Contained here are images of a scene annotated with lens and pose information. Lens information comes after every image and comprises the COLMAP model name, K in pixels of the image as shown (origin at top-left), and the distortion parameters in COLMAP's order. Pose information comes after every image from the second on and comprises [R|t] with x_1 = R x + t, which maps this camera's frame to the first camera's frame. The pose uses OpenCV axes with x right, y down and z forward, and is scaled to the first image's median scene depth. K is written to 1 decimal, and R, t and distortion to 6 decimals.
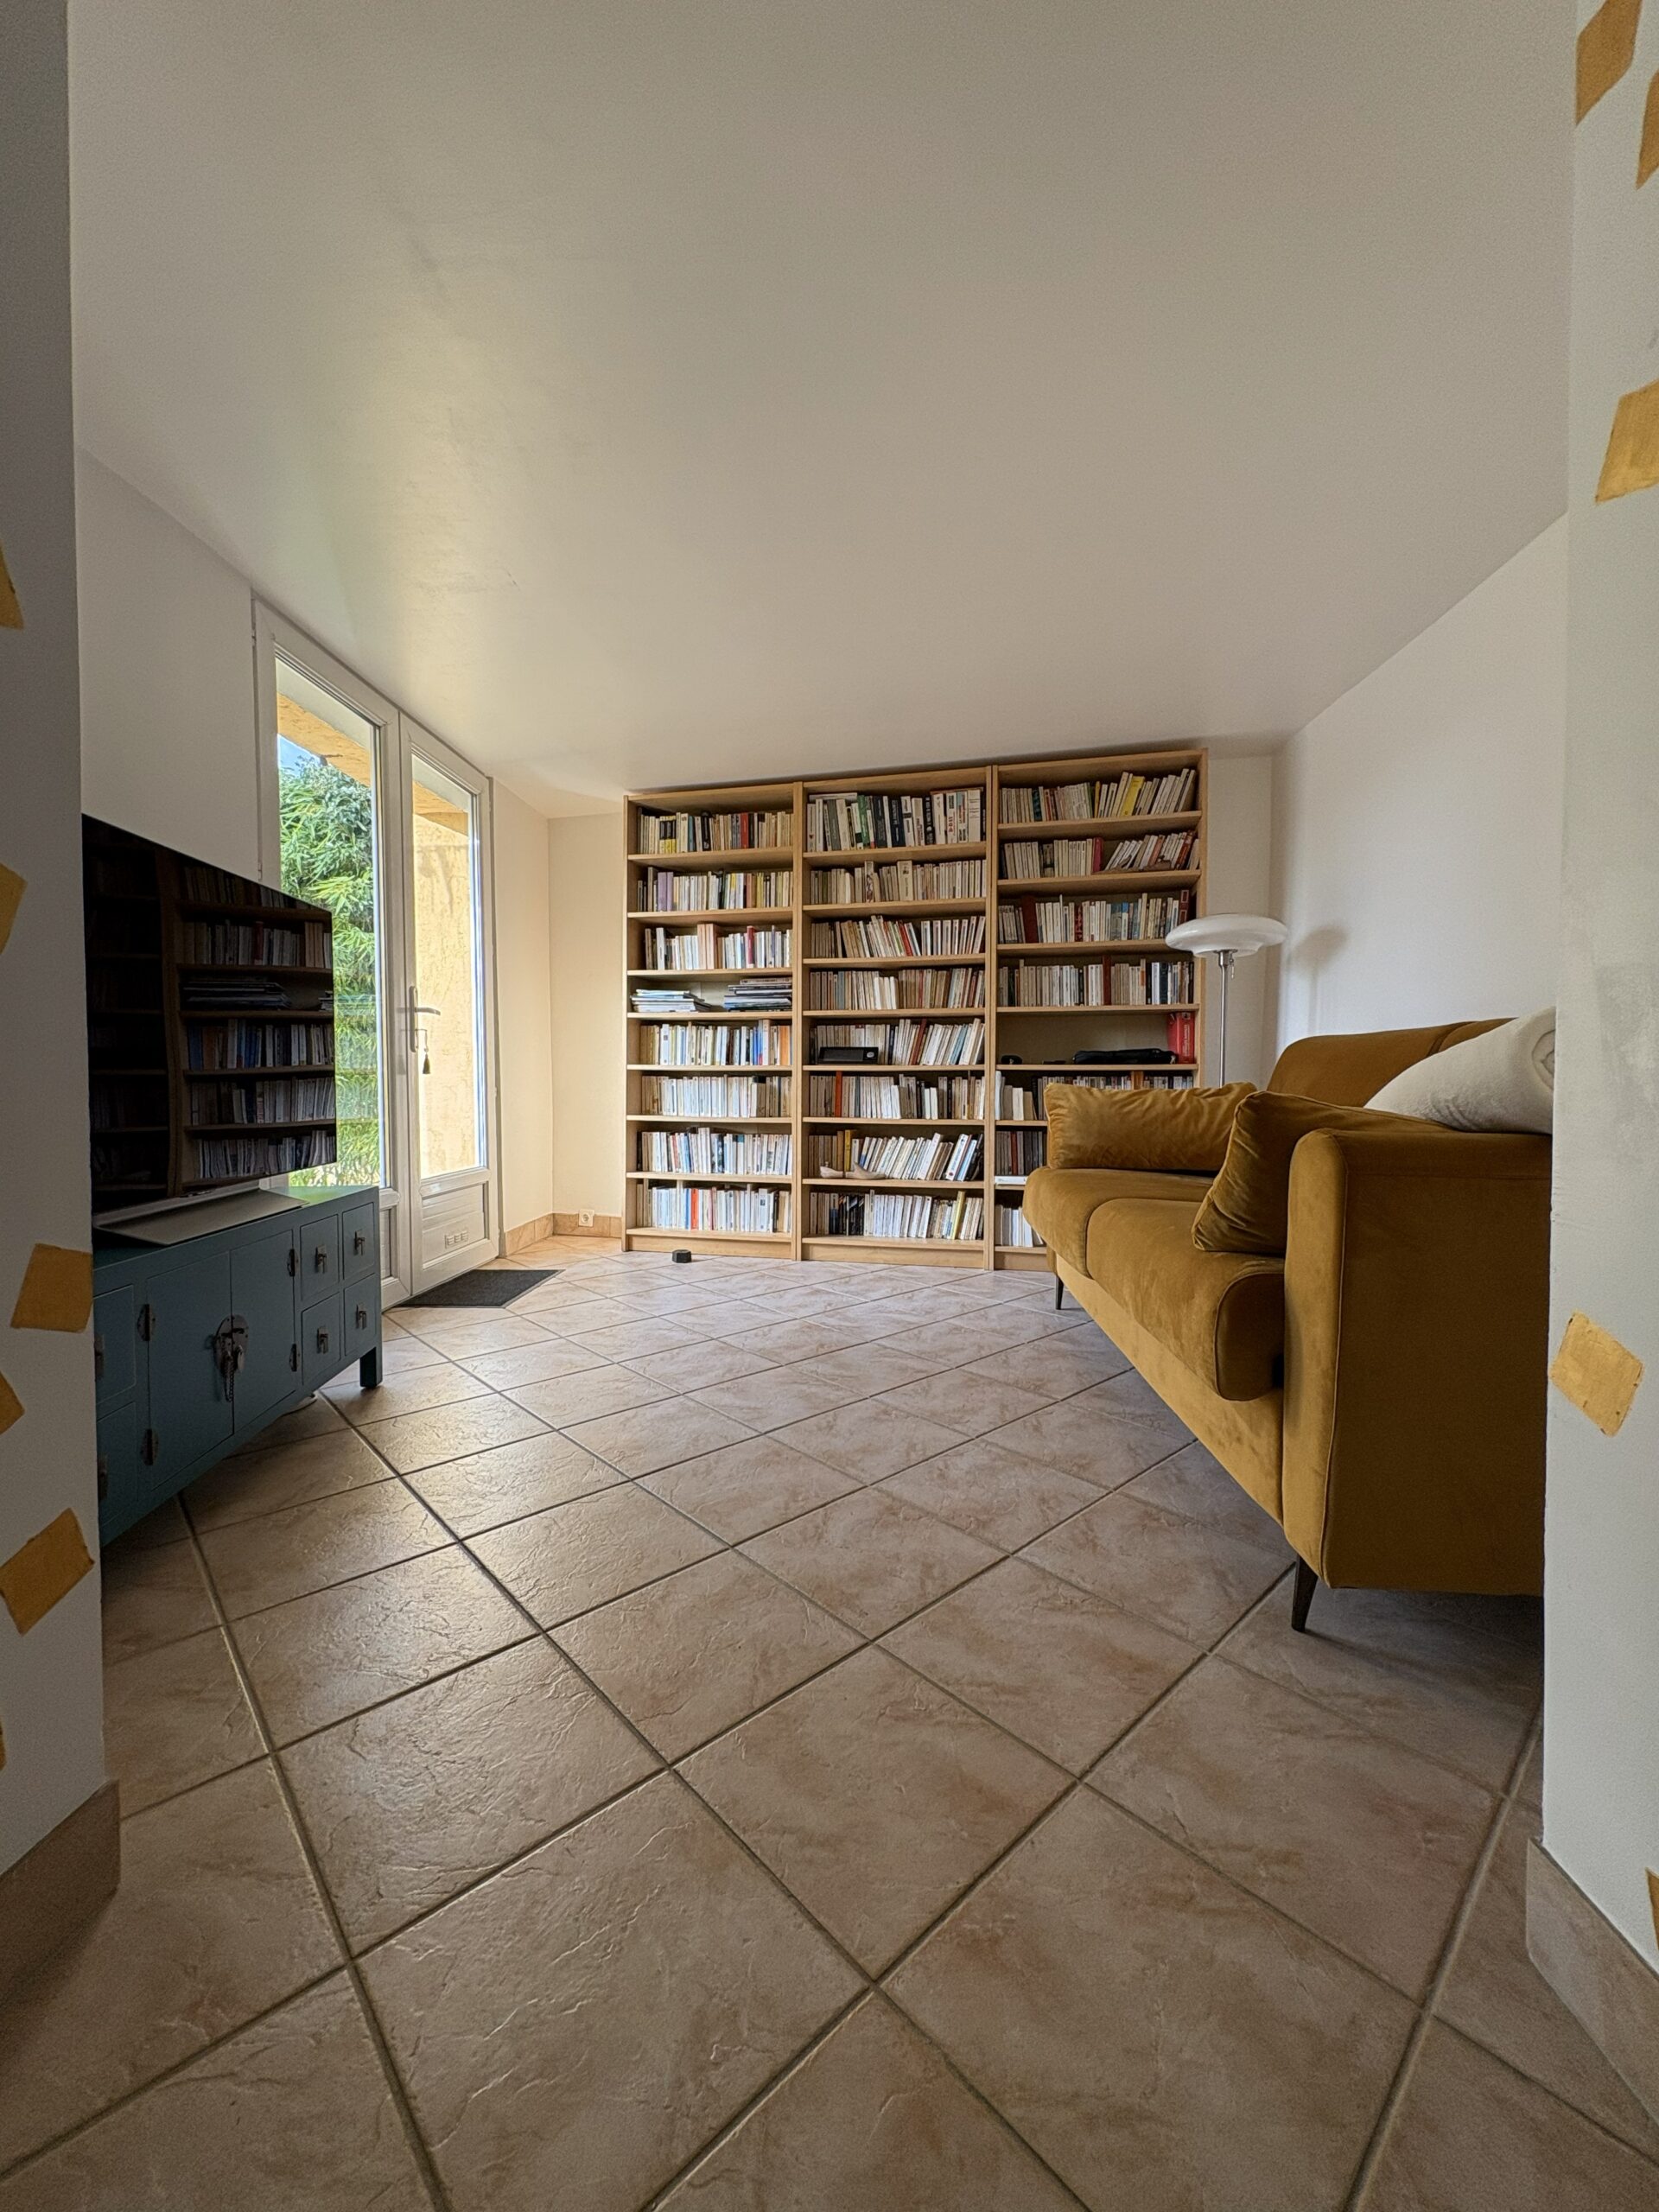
lens RADIAL K [[875.9, 0, 829.5], [0, 875.9, 1106.0], [0, 0, 1]] dist [-0.000433, 0.000004]
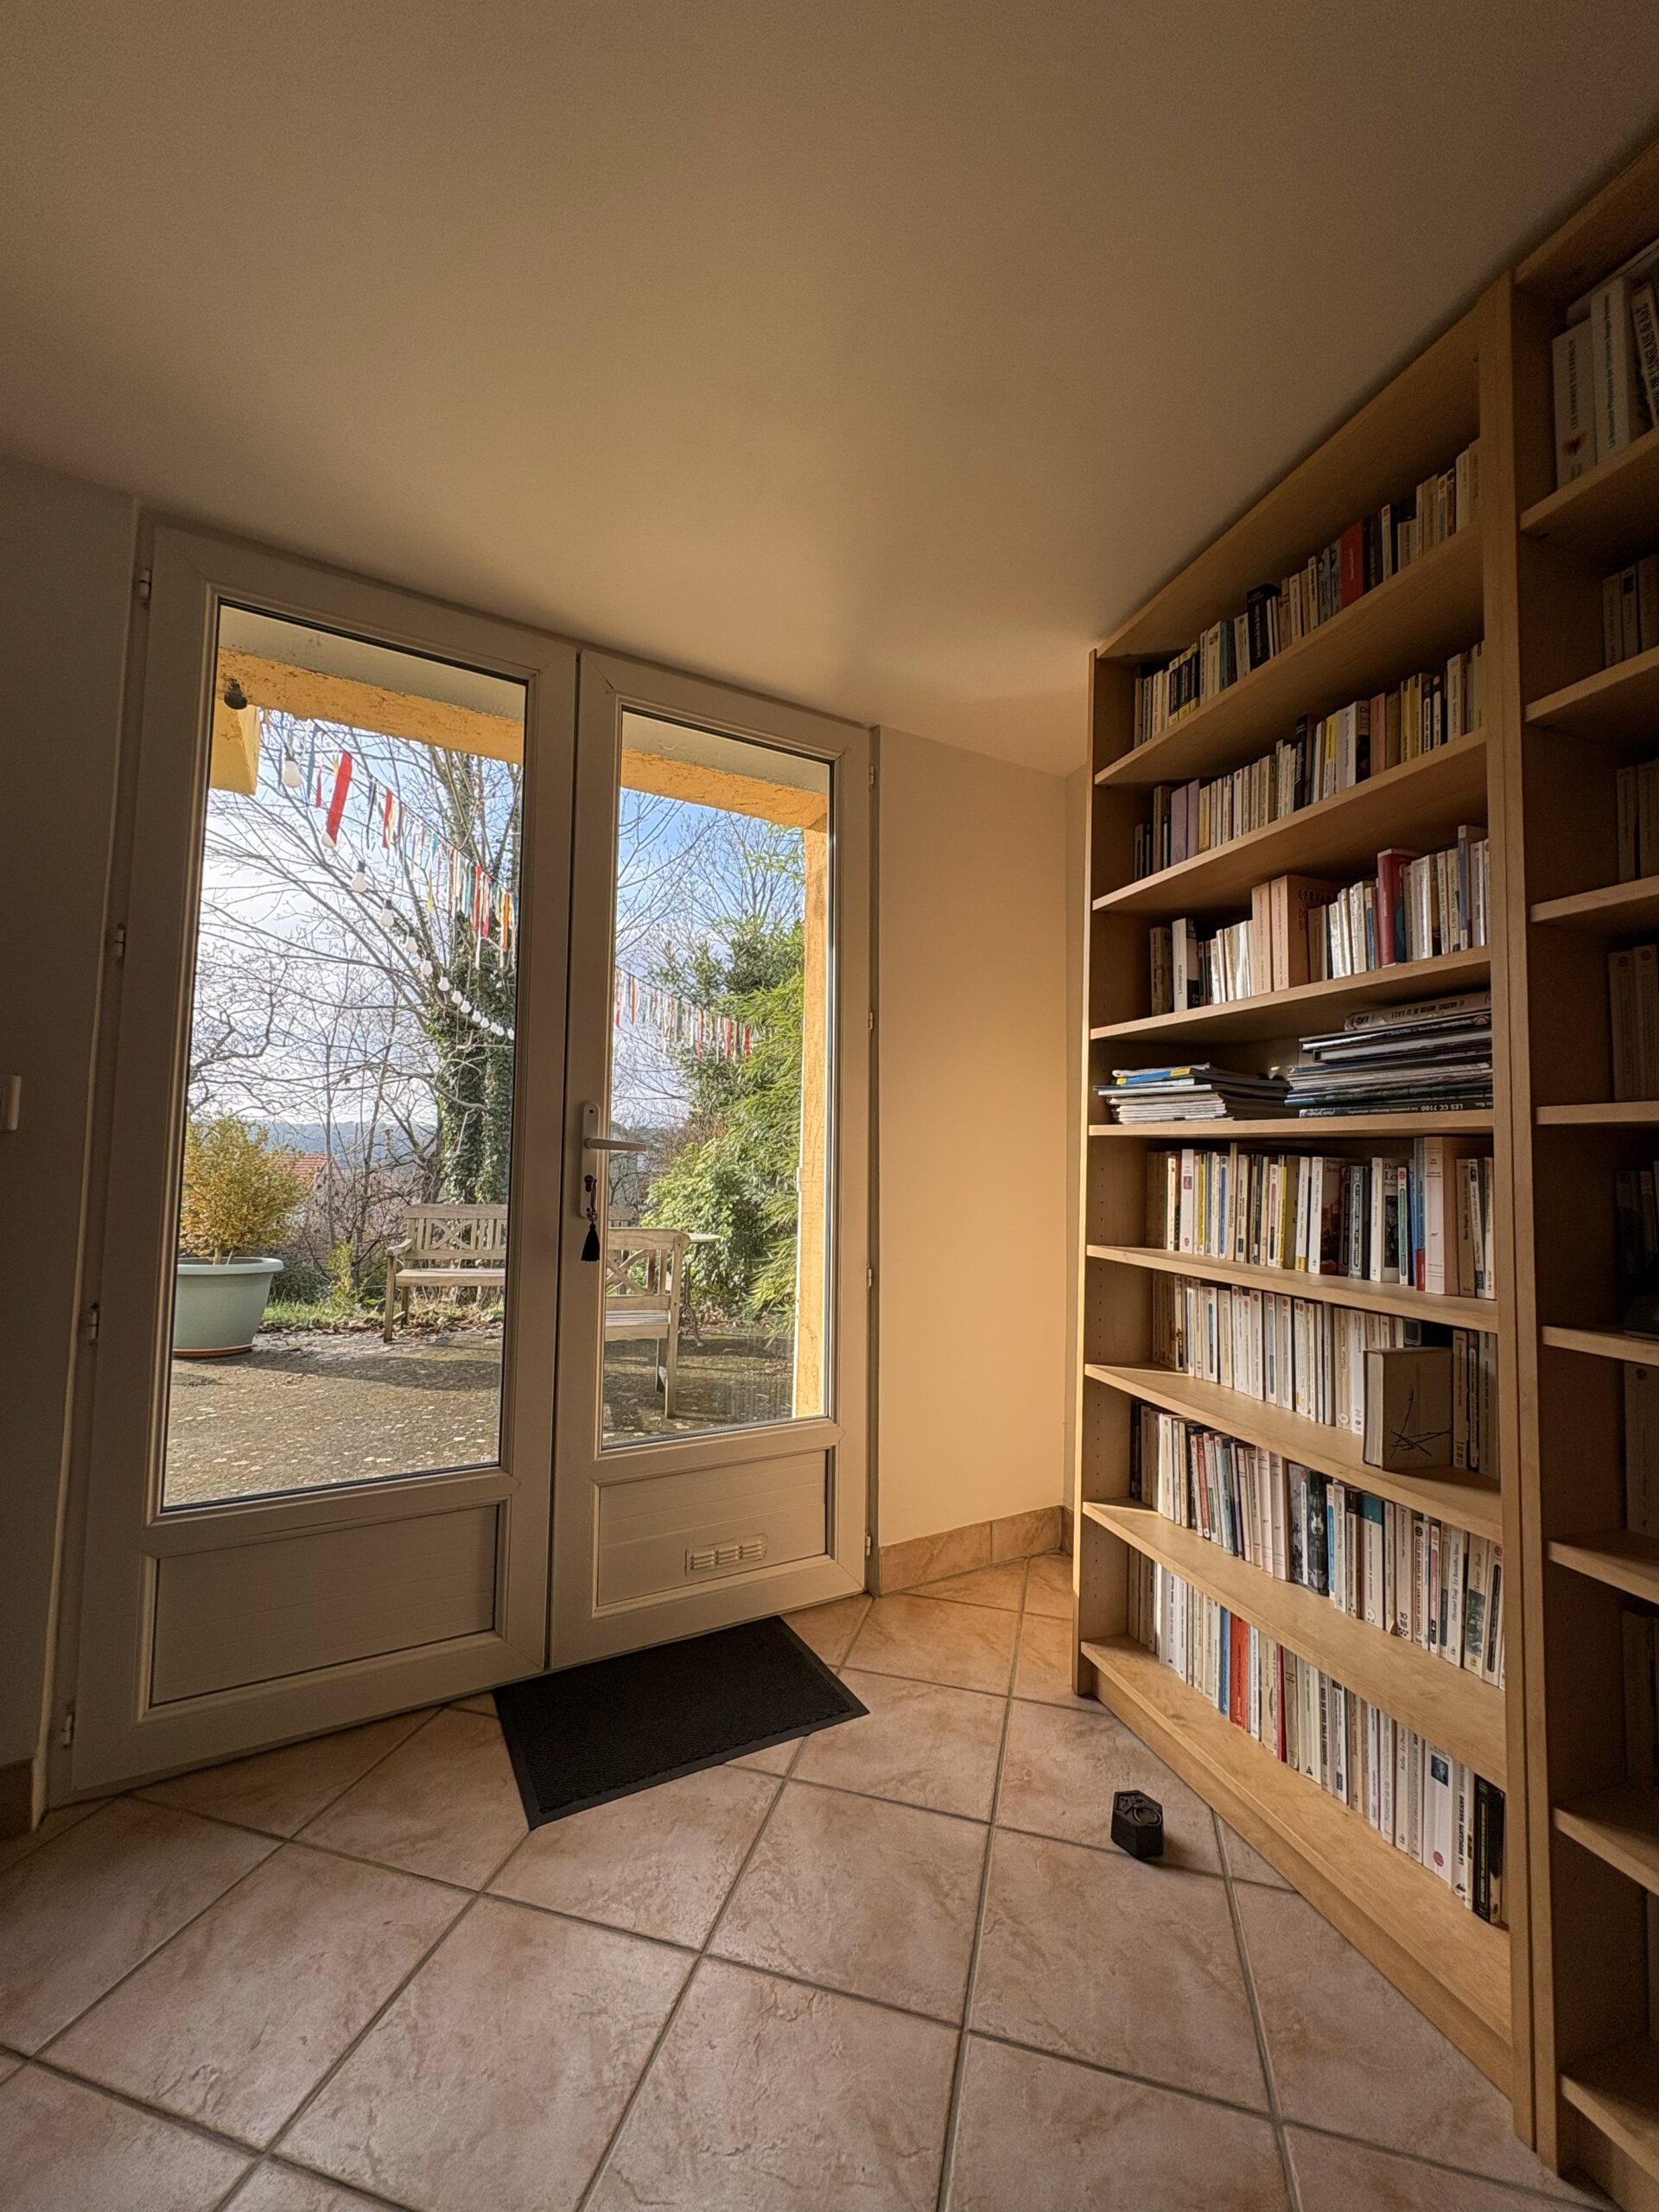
lens RADIAL K [[875.9, 0, 829.5], [0, 875.9, 1106.0], [0, 0, 1]] dist [-0.000433, 0.000004]
pose [[0.532336, -0.044891, -0.845342, 0.069561], [-0.044072, 0.995769, -0.080632, -0.074764], [0.845385, 0.080179, 0.528106, 0.654846]]
